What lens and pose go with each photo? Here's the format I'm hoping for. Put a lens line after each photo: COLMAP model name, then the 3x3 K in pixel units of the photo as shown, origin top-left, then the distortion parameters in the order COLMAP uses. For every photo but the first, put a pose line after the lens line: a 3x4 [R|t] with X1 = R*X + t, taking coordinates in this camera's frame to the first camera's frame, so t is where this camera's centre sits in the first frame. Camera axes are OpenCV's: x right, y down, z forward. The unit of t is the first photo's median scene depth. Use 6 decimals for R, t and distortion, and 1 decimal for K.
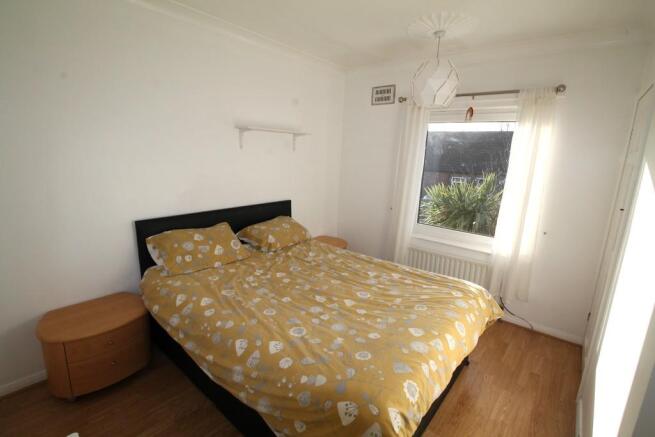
lens RADIAL K [[307.1, 0, 330.0], [0, 307.1, 216.7], [0, 0, 1]] dist [0.002388, -0.017879]
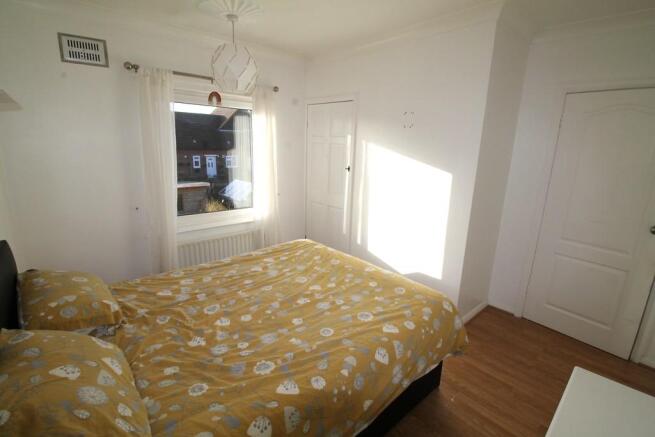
lens RADIAL K [[307.1, 0, 330.0], [0, 307.1, 216.7], [0, 0, 1]] dist [0.002388, -0.017879]
pose [[0.155620, -0.266299, 0.951245, -0.731321], [0.179282, 0.954598, 0.237908, -0.164568], [-0.971412, 0.133518, 0.196297, 0.599586]]
